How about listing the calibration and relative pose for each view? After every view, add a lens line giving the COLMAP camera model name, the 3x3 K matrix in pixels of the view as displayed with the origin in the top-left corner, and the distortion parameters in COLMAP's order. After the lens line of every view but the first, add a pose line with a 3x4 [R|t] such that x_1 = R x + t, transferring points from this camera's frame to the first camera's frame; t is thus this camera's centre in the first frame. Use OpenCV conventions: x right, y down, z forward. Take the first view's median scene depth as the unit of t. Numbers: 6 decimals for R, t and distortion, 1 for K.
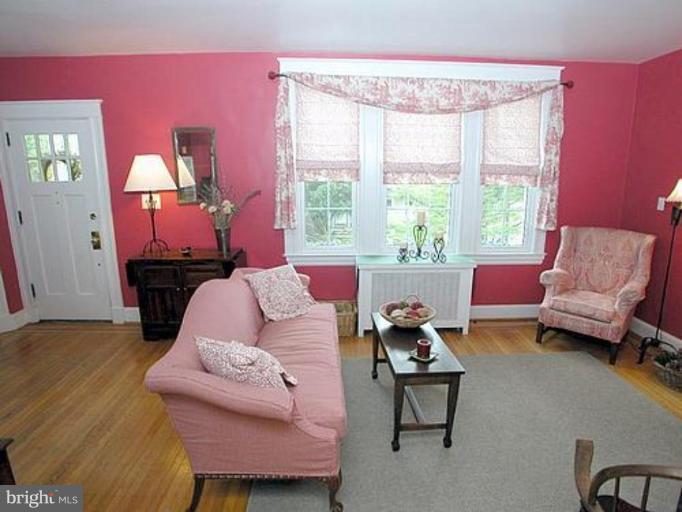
lens RADIAL K [[409.0, 0, 351.2], [0, 409.0, 259.8], [0, 0, 1]] dist [-0.119078, 0.048313]
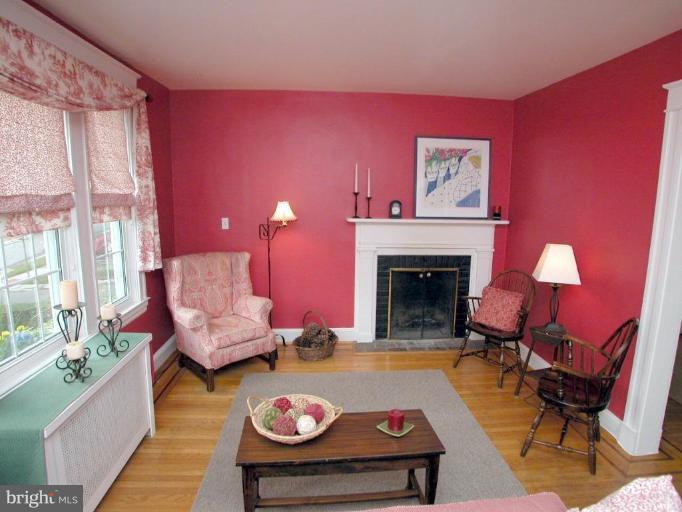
lens RADIAL K [[409.0, 0, 351.2], [0, 409.0, 259.8], [0, 0, 1]] dist [-0.119078, 0.048313]
pose [[-0.045293, -0.171466, 0.984148, -0.373299], [0.193184, 0.965060, 0.177031, -0.173973], [-0.980117, 0.198140, -0.010586, 0.646363]]
